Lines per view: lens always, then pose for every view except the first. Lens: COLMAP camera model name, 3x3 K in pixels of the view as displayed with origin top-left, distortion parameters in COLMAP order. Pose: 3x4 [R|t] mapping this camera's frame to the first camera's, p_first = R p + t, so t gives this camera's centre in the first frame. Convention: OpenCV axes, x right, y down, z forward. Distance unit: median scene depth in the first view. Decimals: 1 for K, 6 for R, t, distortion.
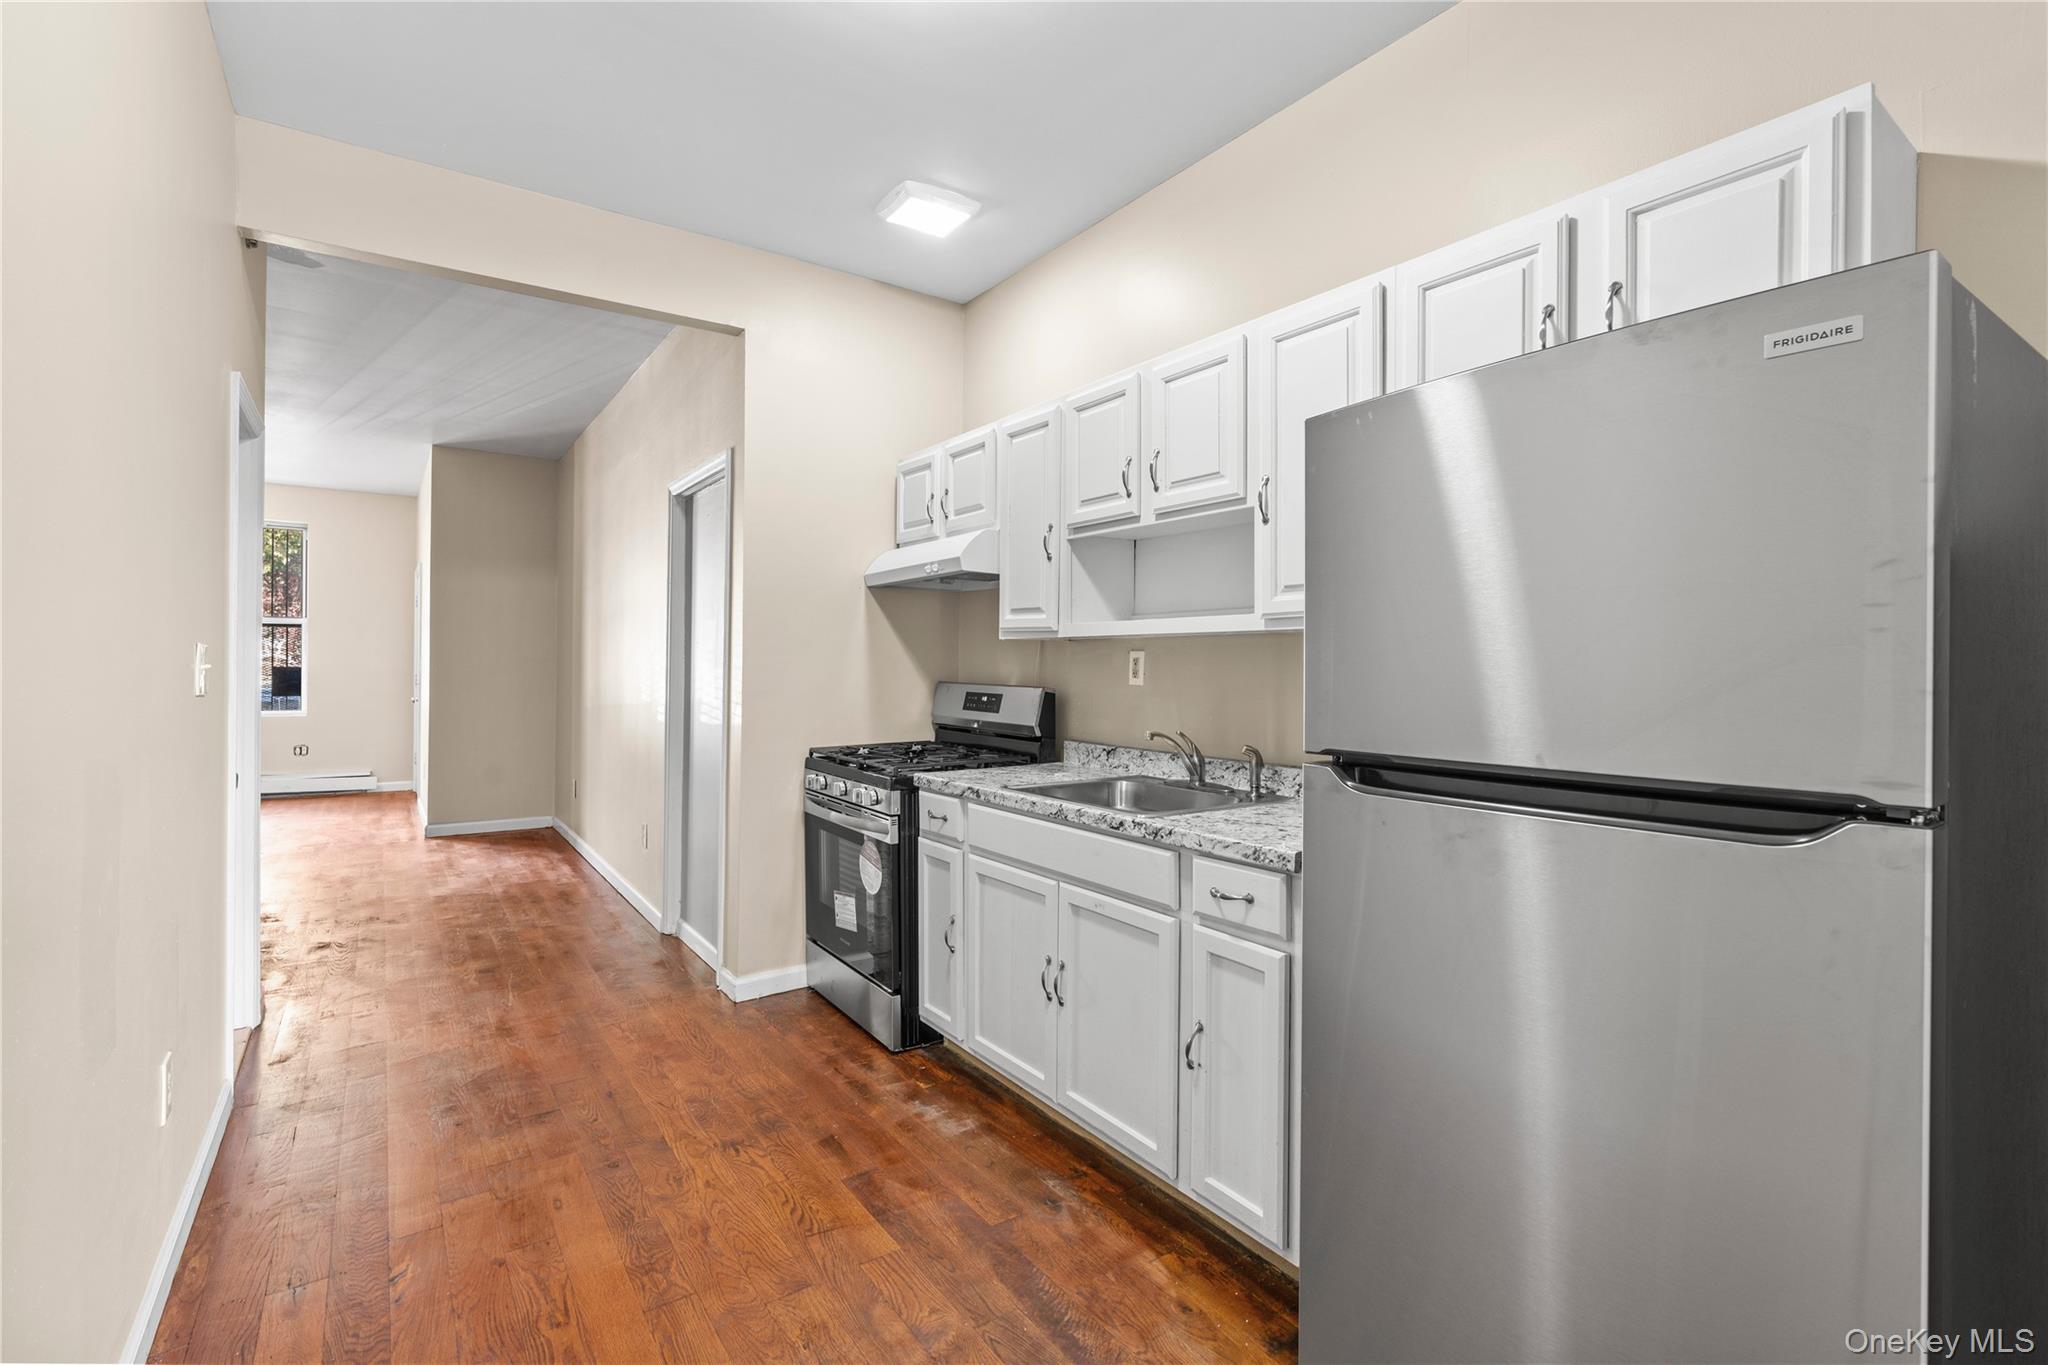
lens RADIAL K [[949.4, 0, 1019.7], [0, 949.4, 665.1], [0, 0, 1]] dist [-0.002281, -0.000273]
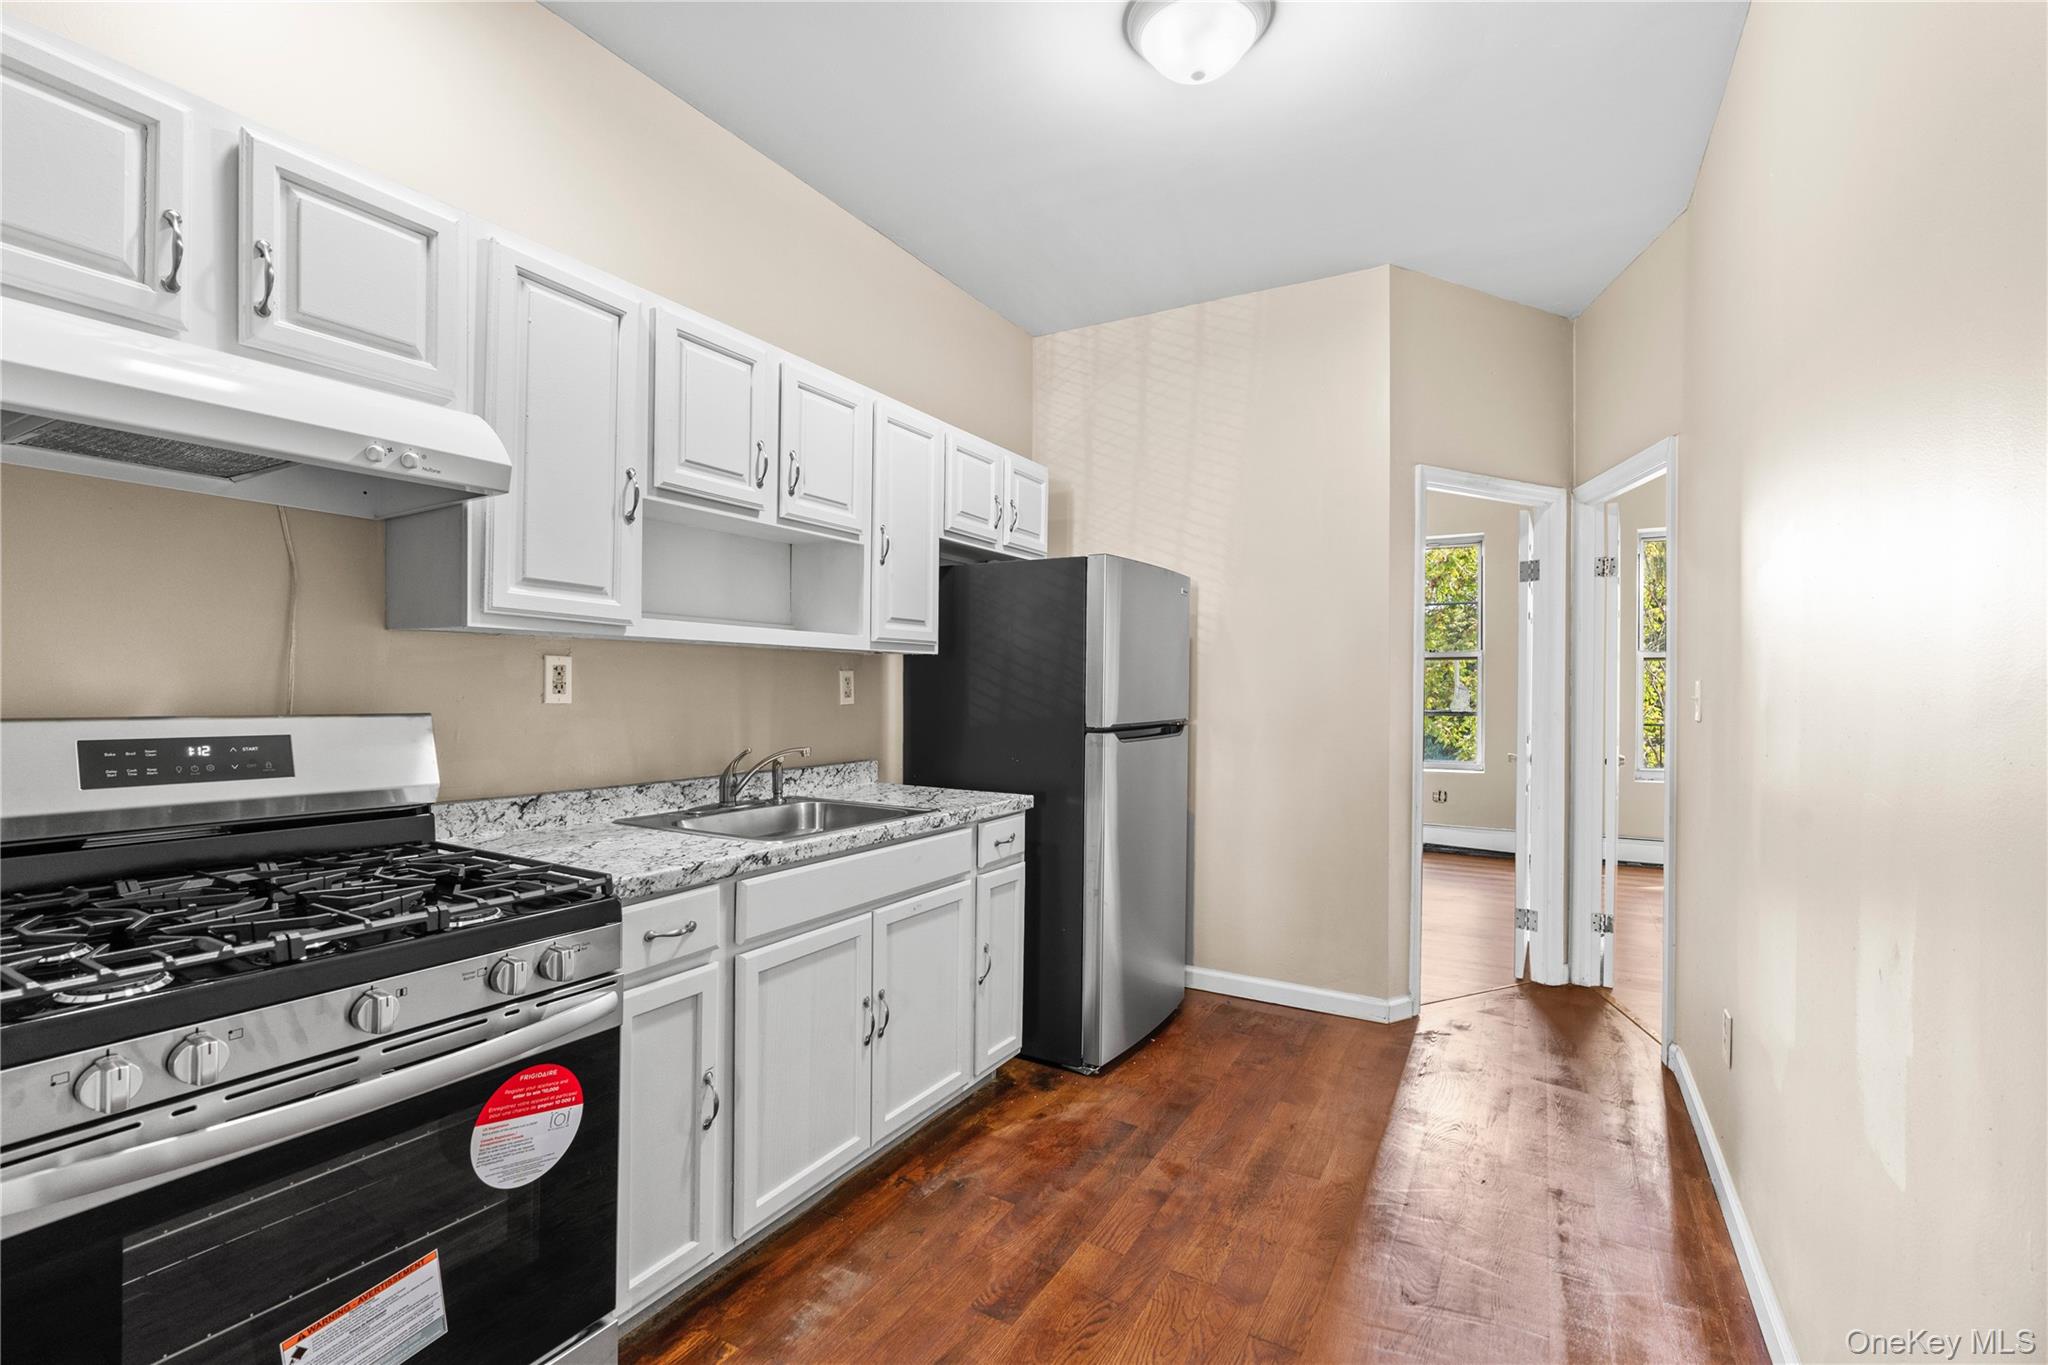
lens RADIAL K [[934.5, 0, 1023.1], [0, 934.5, 688.7], [0, 0, 1]] dist [0.000402, 0.000129]
pose [[-0.443935, -0.014175, 0.895947, -0.791217], [-0.013852, 0.999864, 0.008955, -0.001400], [-0.895952, -0.008435, -0.444071, 1.193754]]
